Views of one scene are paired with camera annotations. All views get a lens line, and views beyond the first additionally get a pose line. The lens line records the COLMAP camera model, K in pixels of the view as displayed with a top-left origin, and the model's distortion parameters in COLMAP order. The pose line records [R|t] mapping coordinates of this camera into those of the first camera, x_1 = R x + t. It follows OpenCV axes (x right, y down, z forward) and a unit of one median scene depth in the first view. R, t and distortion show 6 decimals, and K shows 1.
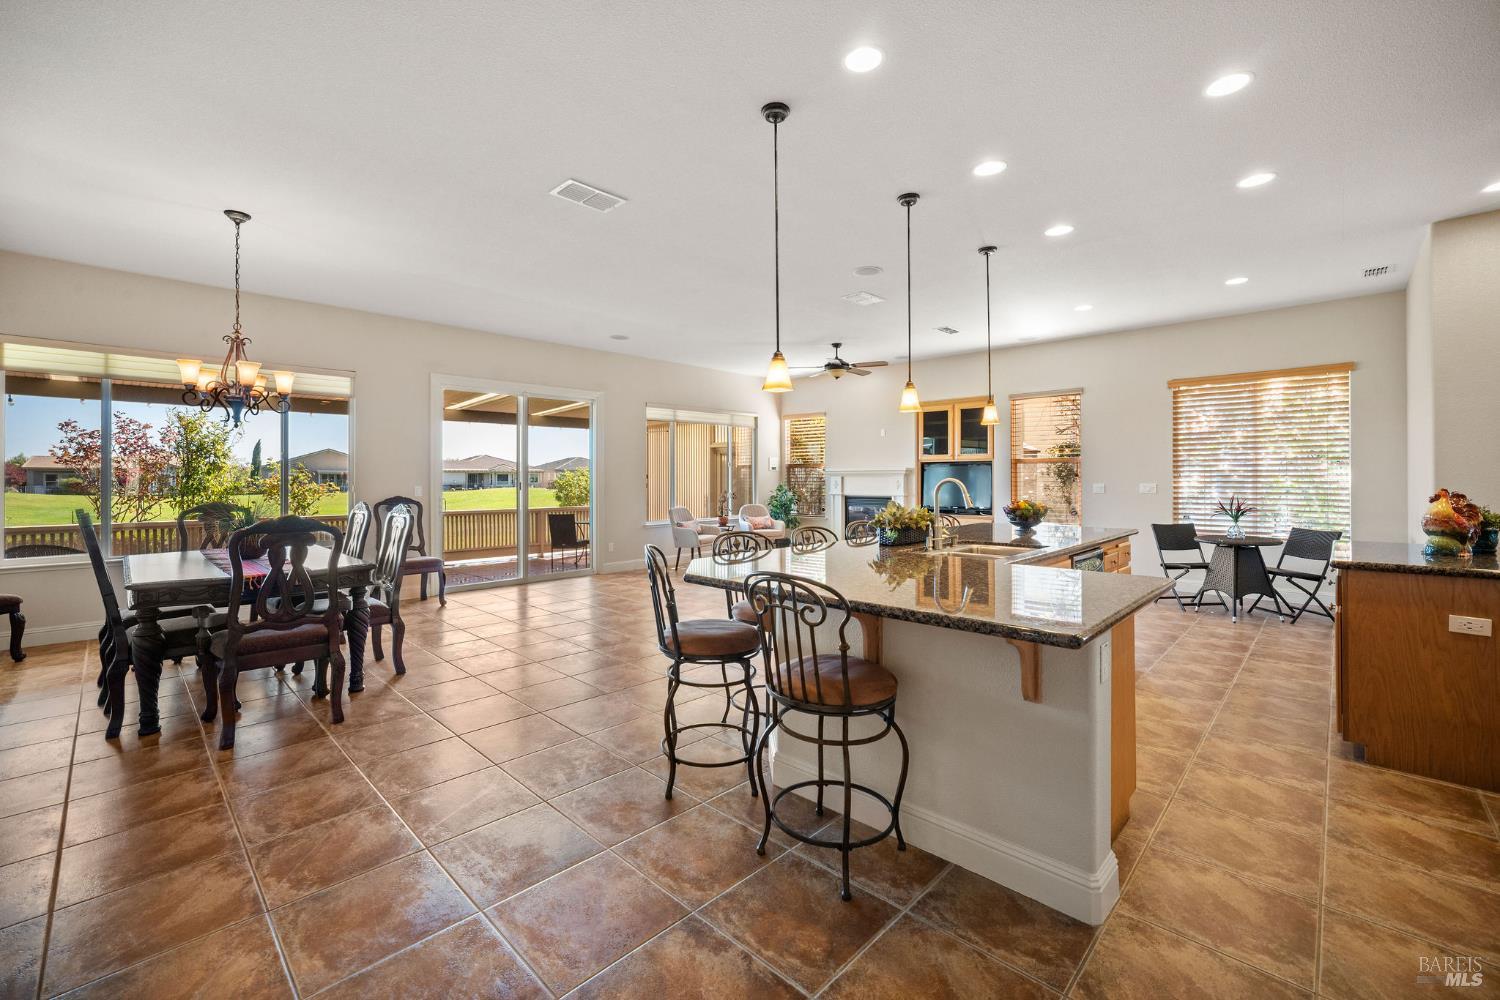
lens RADIAL K [[622.2, 0, 736.3], [0, 622.2, 477.3], [0, 0, 1]] dist [-0.015937, 0.002829]
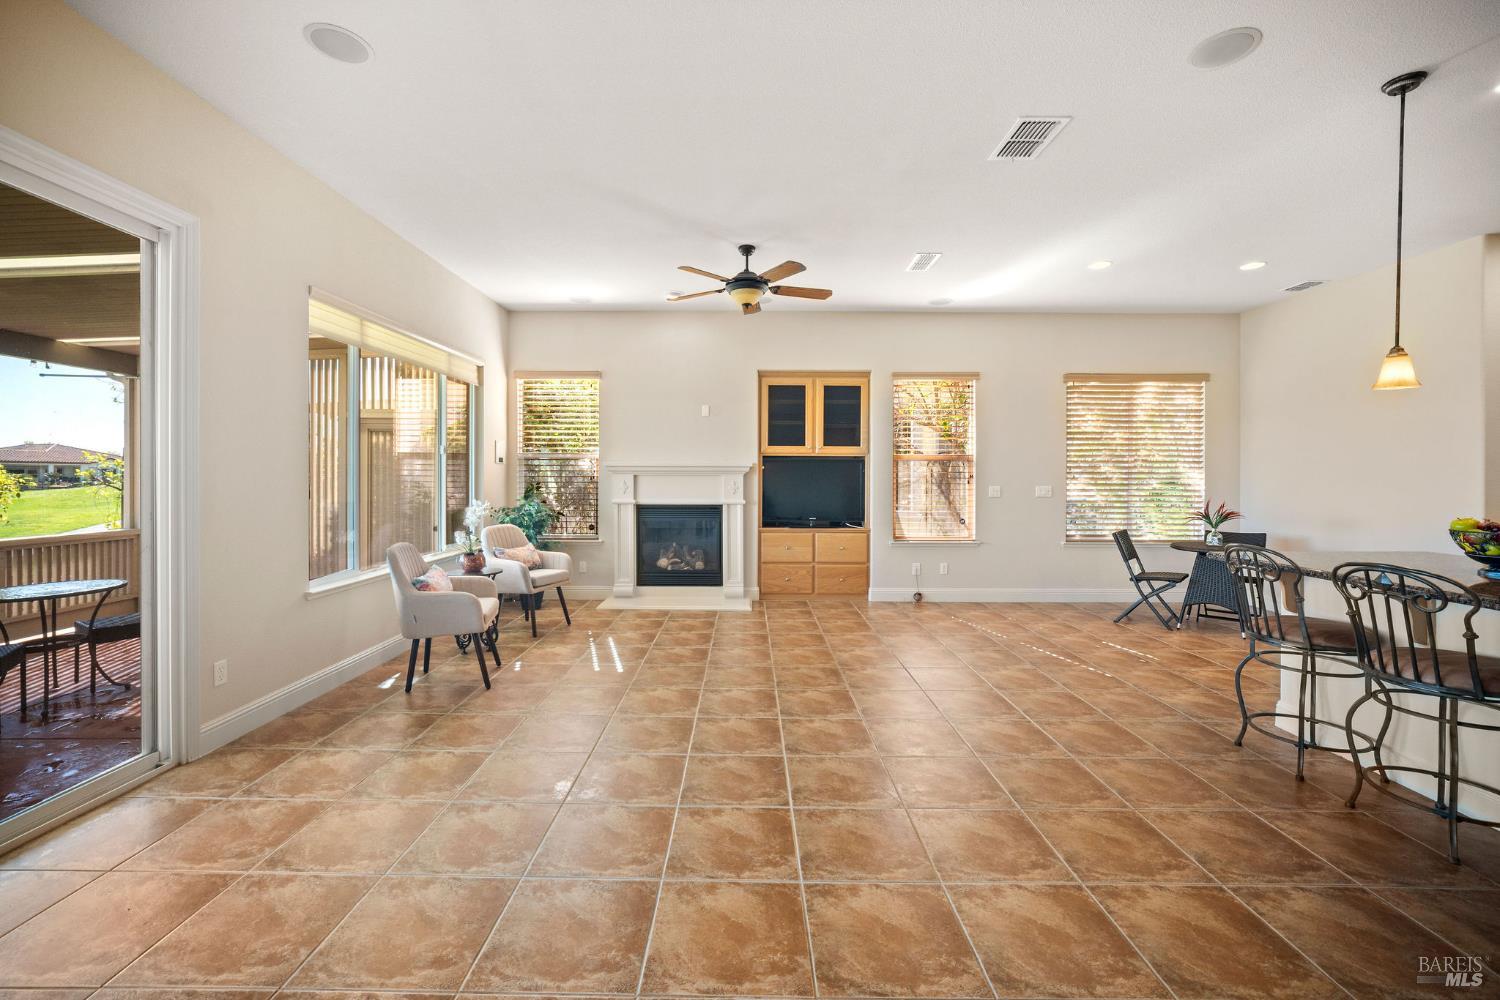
lens RADIAL K [[622.2, 0, 743.7], [0, 622.2, 480.0], [0, 0, 1]] dist [-0.015937, 0.002829]
pose [[0.716729, 0.001357, 0.697350, -0.240200], [-0.007566, 0.999954, 0.005830, -0.000820], [-0.697310, -0.009455, 0.716707, 0.576679]]
